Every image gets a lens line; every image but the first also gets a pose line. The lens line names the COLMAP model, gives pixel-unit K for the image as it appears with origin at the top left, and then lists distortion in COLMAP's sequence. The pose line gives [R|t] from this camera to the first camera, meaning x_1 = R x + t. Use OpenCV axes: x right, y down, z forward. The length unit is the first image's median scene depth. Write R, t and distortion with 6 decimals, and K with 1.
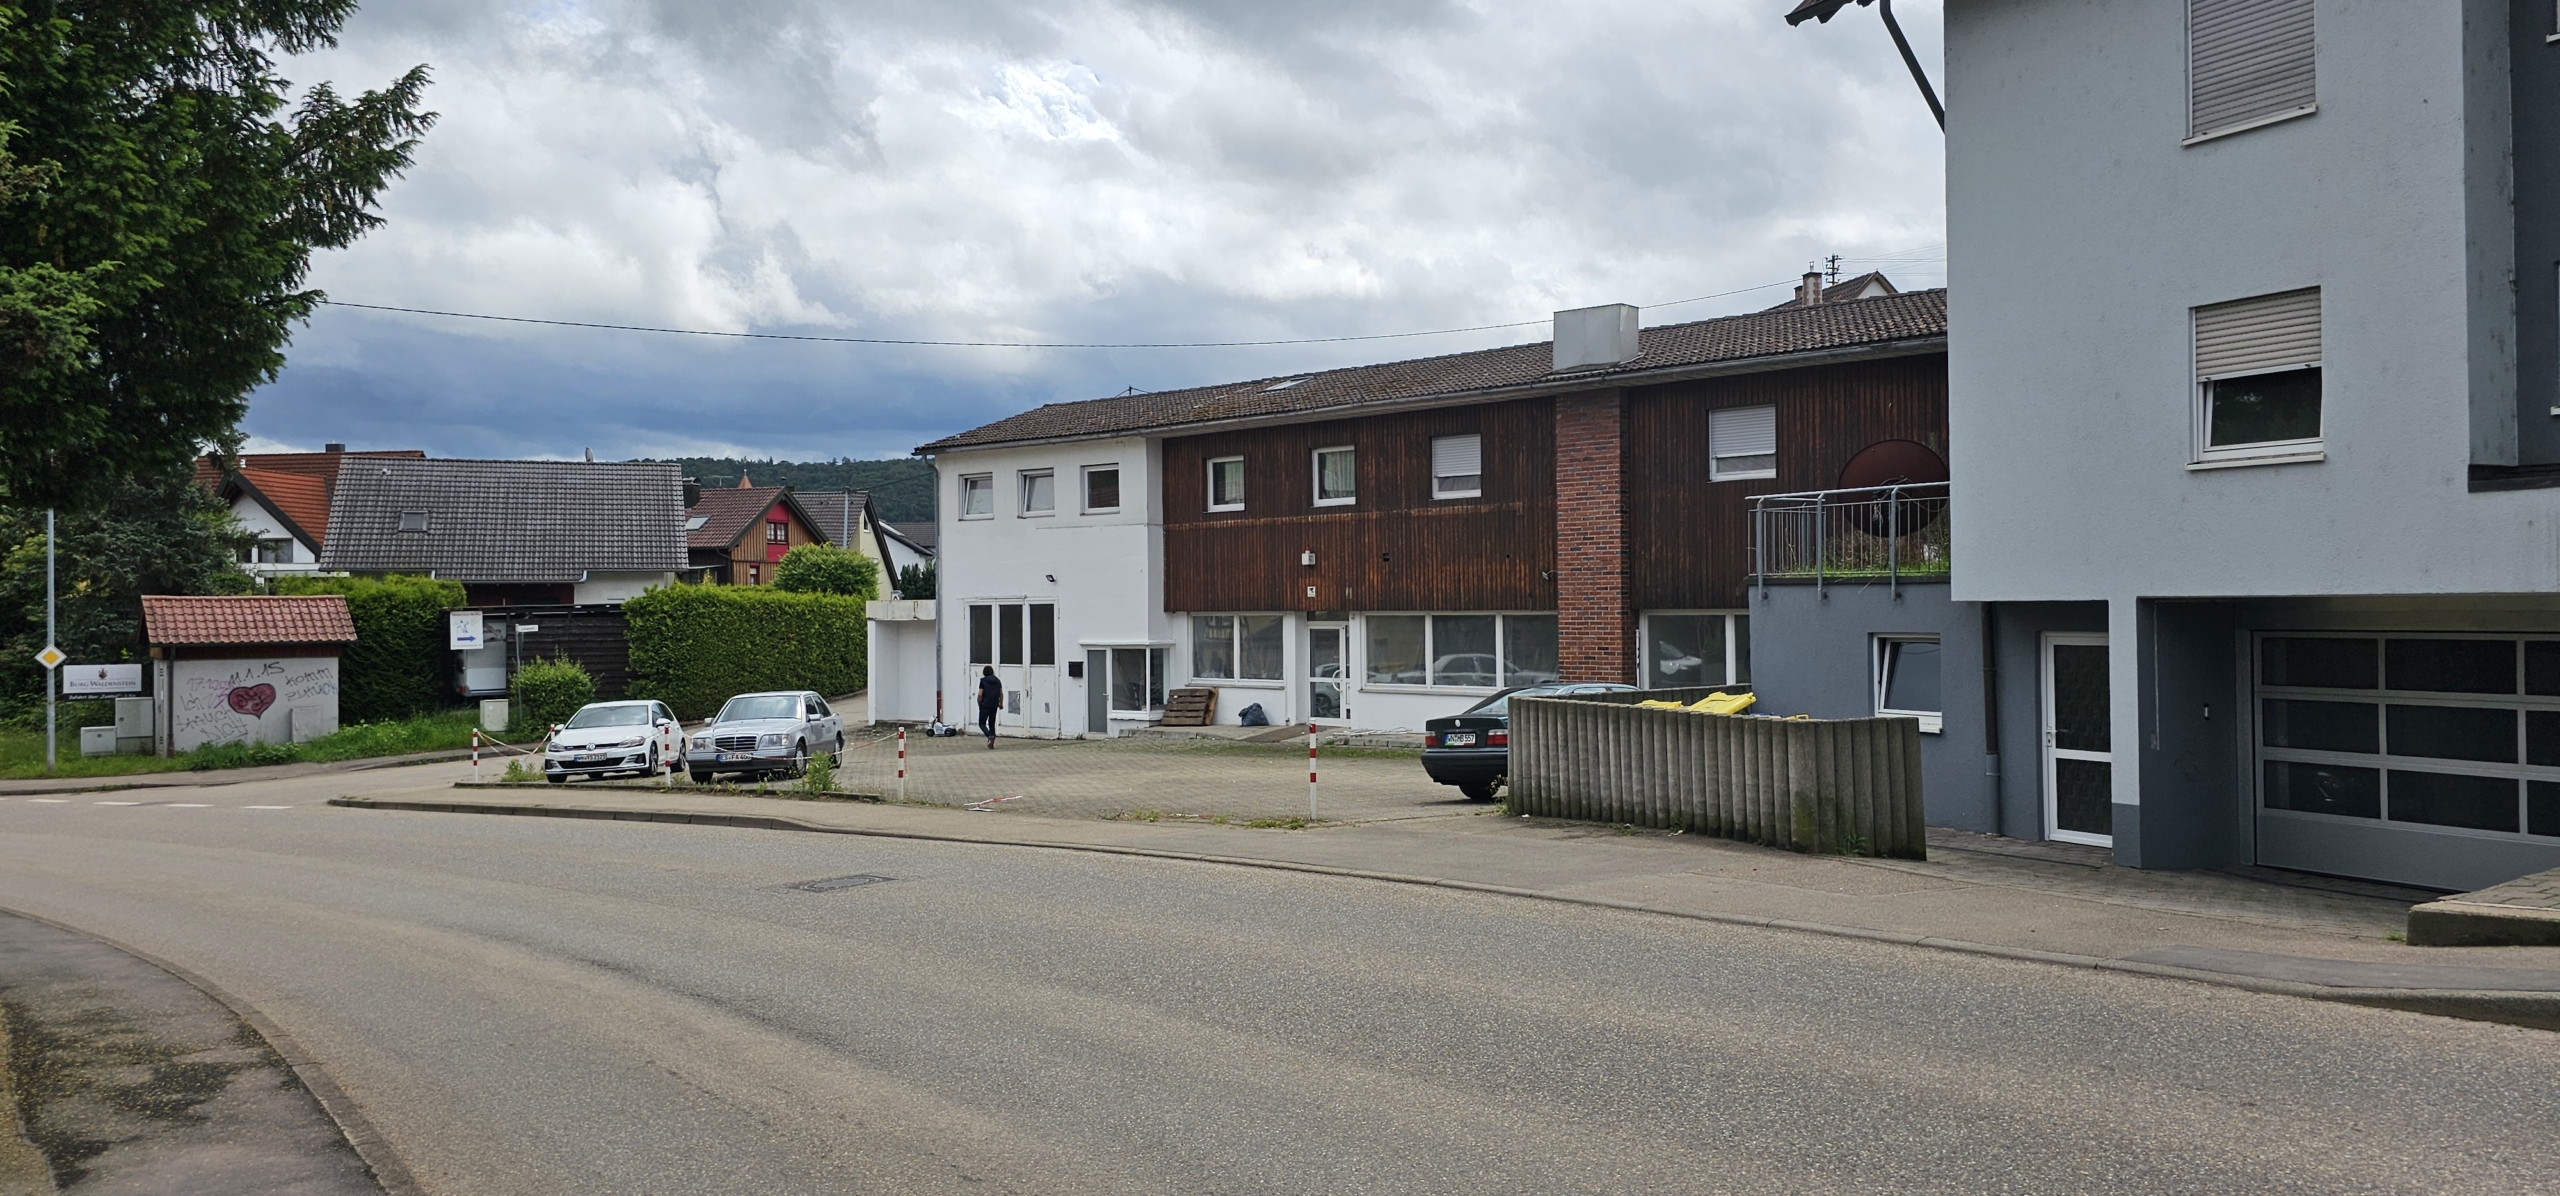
lens RADIAL K [[1673.3, 0, 1289.8], [0, 1673.3, 595.0], [0, 0, 1]] dist [0.012376, 0.000241]
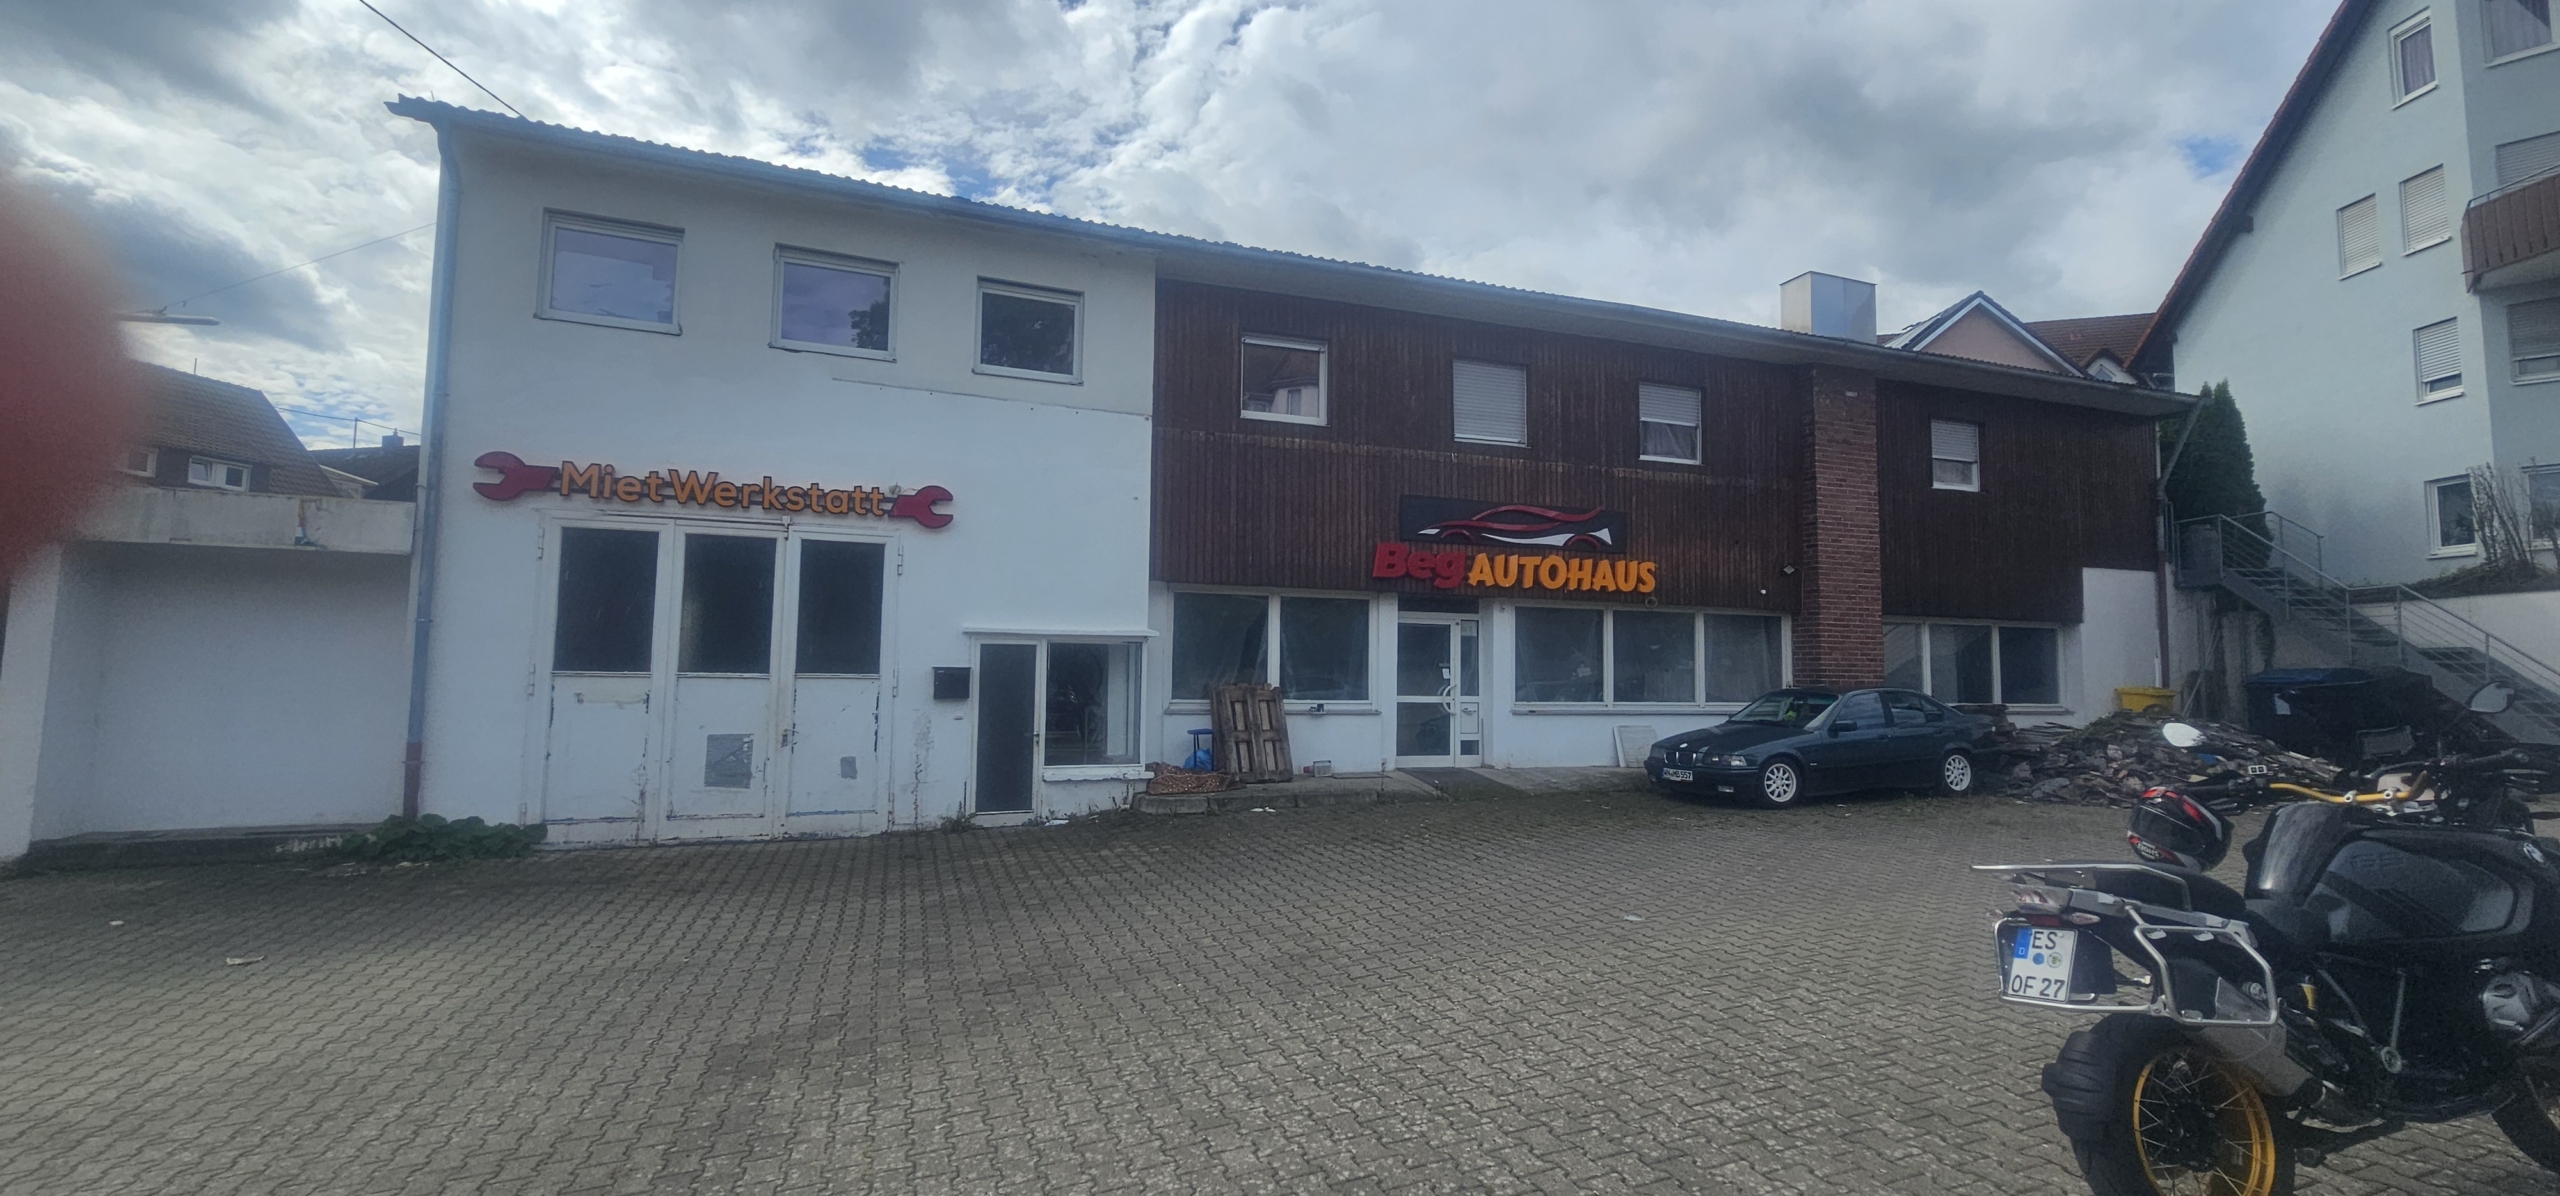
lens RADIAL K [[1050.6, 0, 1279.3], [0, 1050.6, 590.8], [0, 0, 1]] dist [-0.000355, -0.000360]
pose [[0.482785, 0.086503, 0.871456, -0.375569], [-0.025530, 0.996077, -0.084729, 0.044232], [-0.875367, 0.018658, 0.483099, 0.831863]]
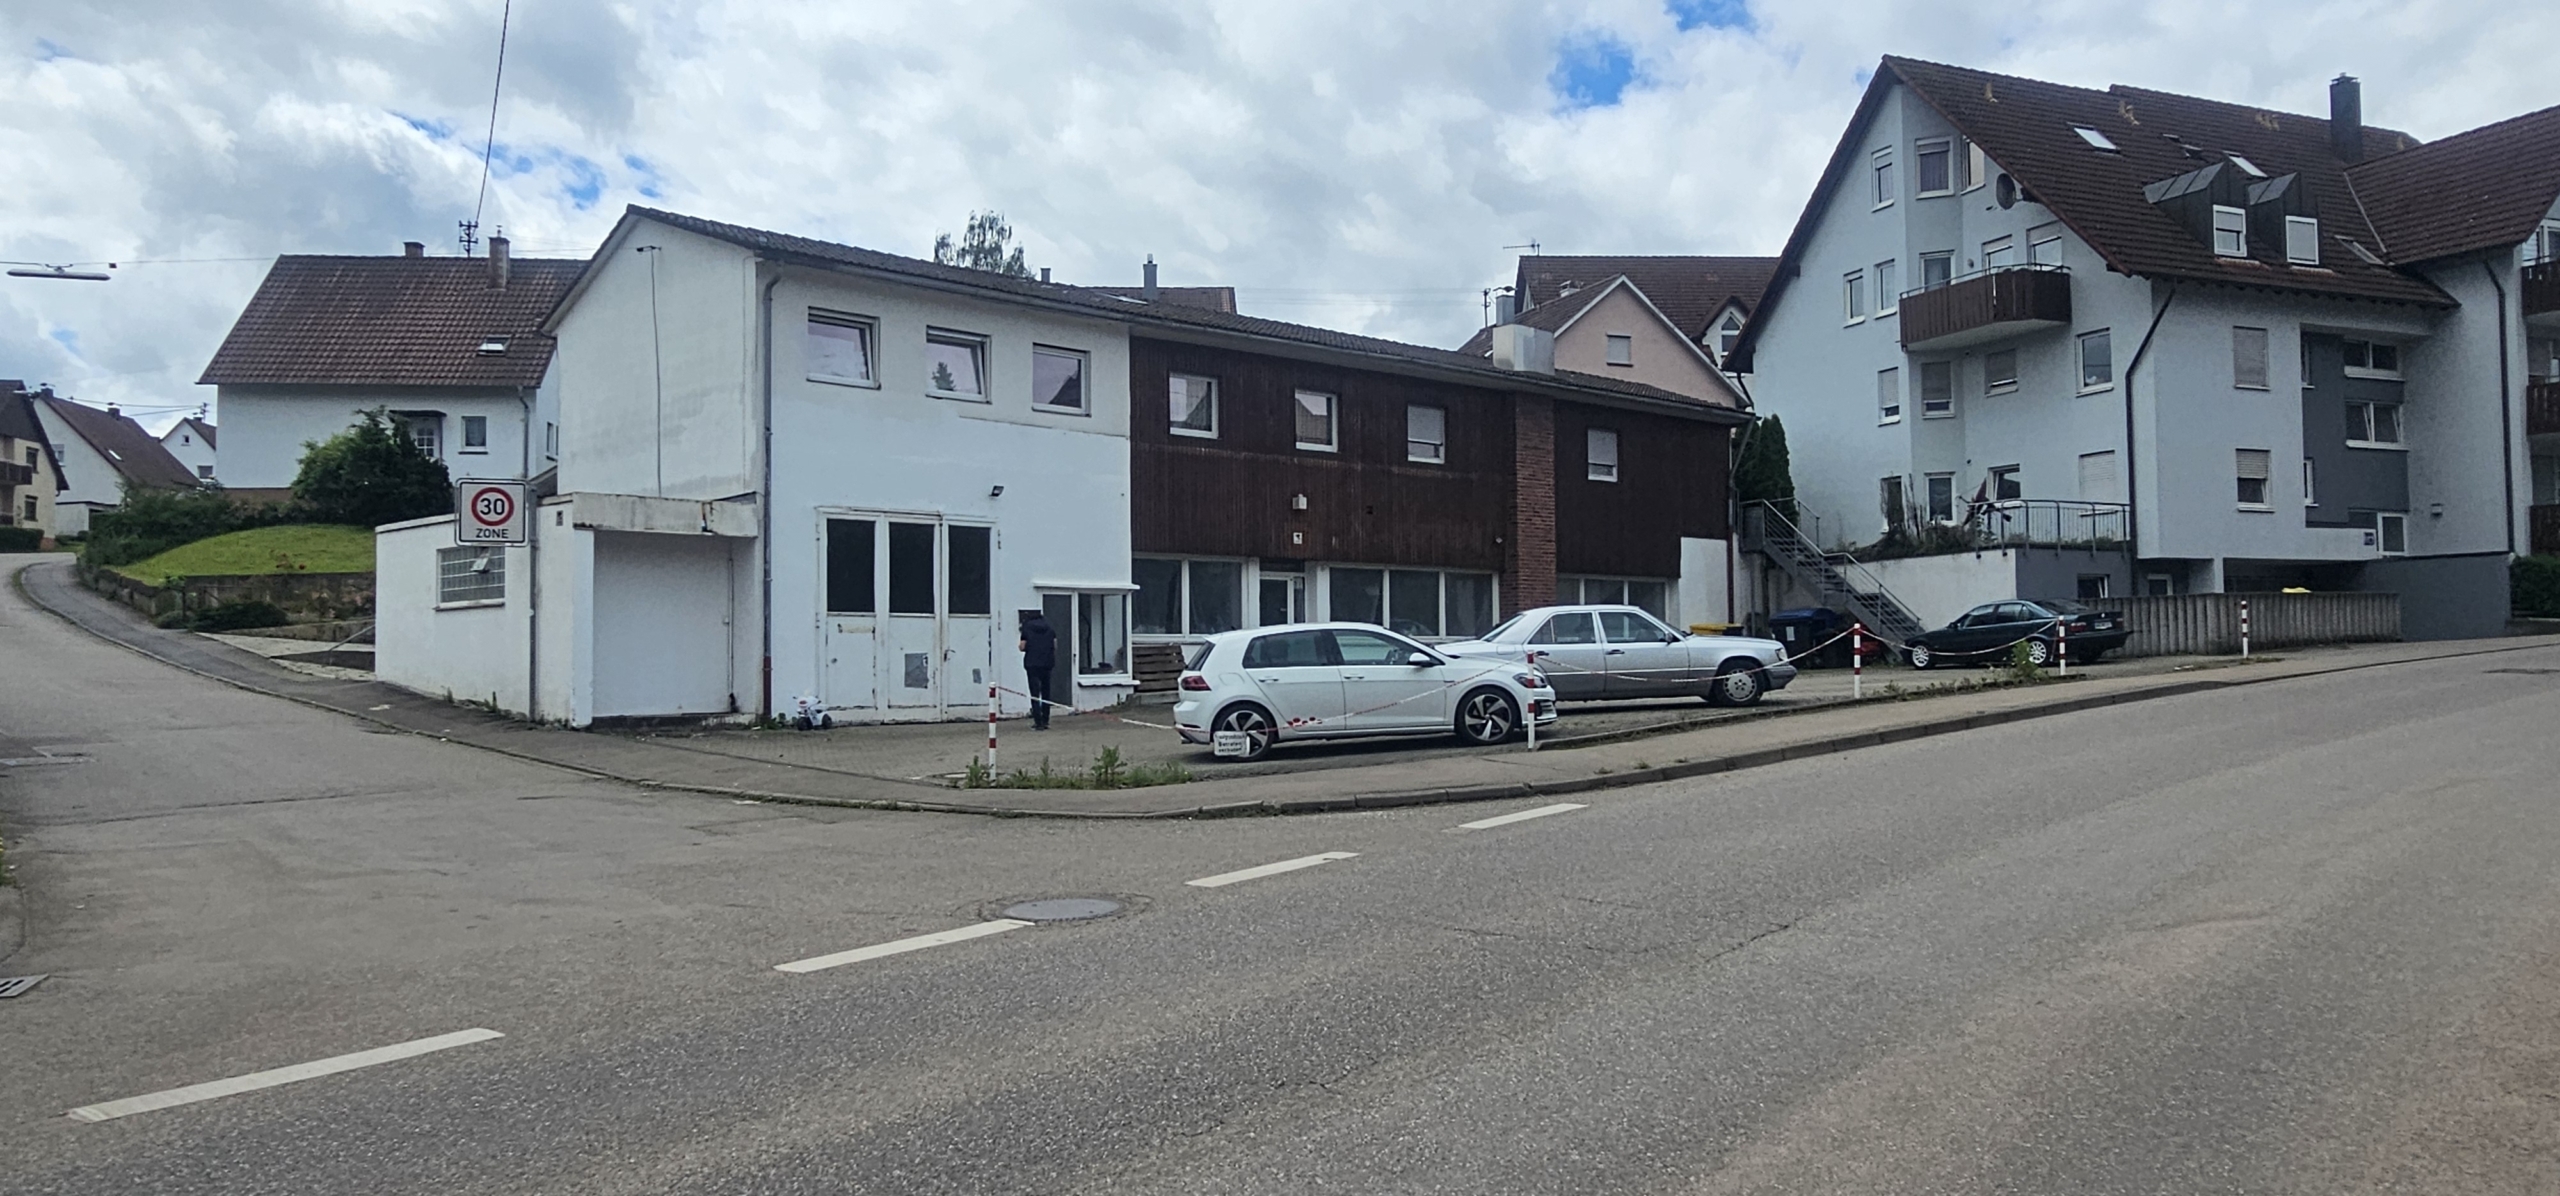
lens RADIAL K [[1725.6, 0, 1260.9], [0, 1725.6, 588.1], [0, 0, 1]] dist [-0.007943, -0.001746]
pose [[0.124684, 0.056402, 0.990592, -0.921798], [0.001579, 0.998370, -0.057043, 0.078893], [-0.992195, 0.008676, 0.124391, 0.872025]]
